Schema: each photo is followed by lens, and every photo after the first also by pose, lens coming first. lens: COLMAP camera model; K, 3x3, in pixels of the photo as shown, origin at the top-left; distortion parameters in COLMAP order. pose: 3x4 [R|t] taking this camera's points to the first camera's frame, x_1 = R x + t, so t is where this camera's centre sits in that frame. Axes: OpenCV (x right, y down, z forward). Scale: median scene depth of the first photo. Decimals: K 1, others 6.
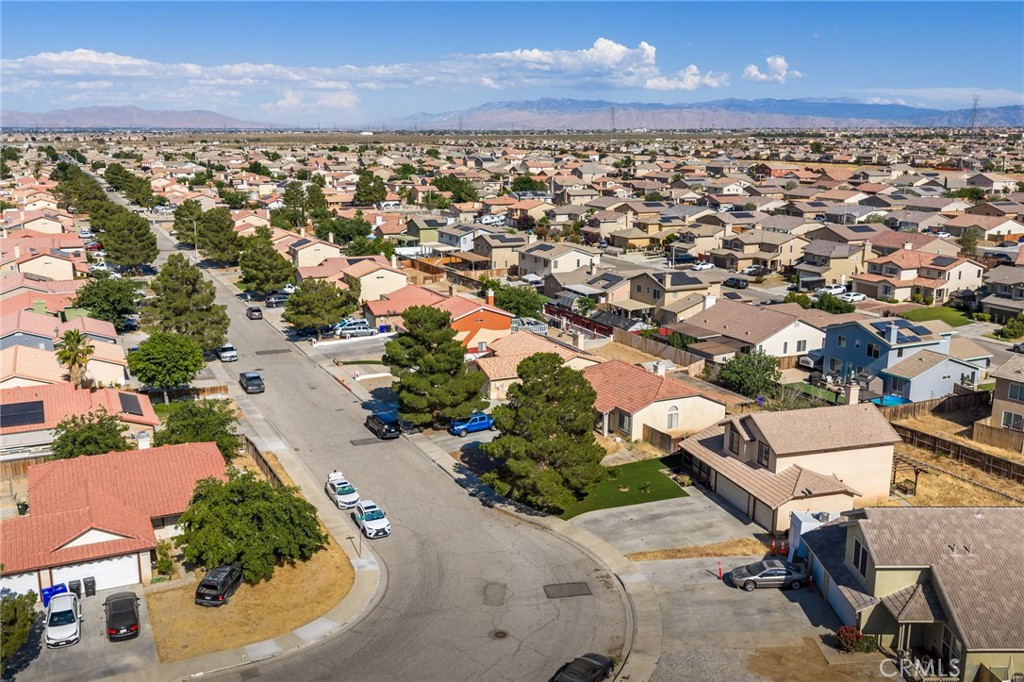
lens RADIAL K [[909.2, 0, 510.4], [0, 909.2, 346.0], [0, 0, 1]] dist [0.012282, -0.019137]
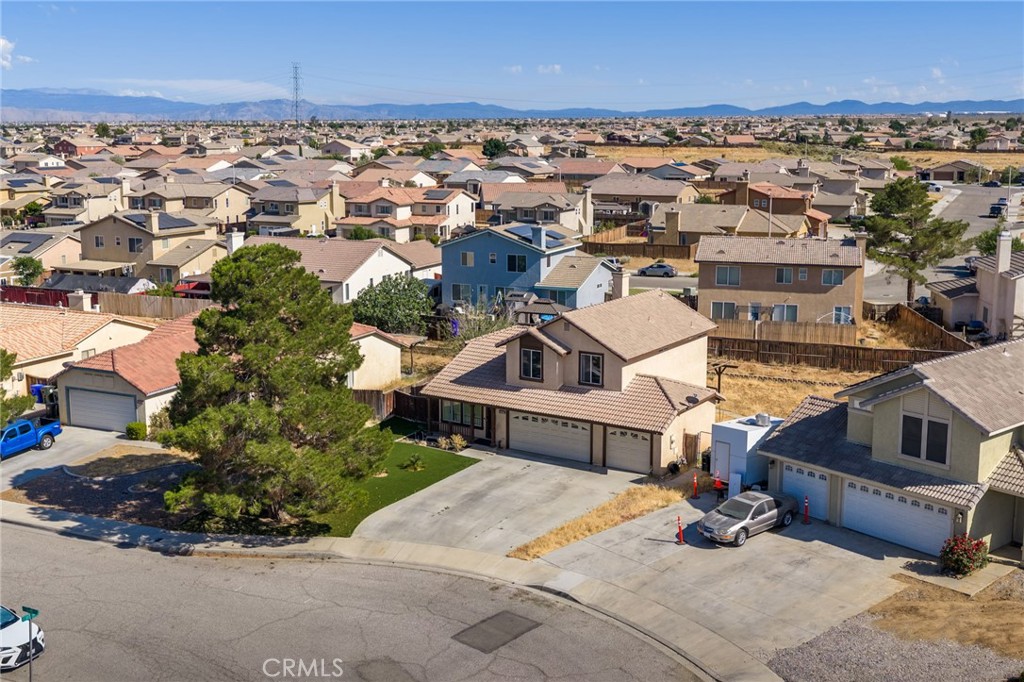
lens RADIAL K [[1105.4, 0, 508.2], [0, 1105.4, 335.3], [0, 0, 1]] dist [0.007093, 0.000000]
pose [[0.777473, -0.120662, 0.617233, -0.248489], [0.145056, 0.989366, 0.010696, 0.073011], [-0.611959, 0.081218, 0.786708, 0.378060]]
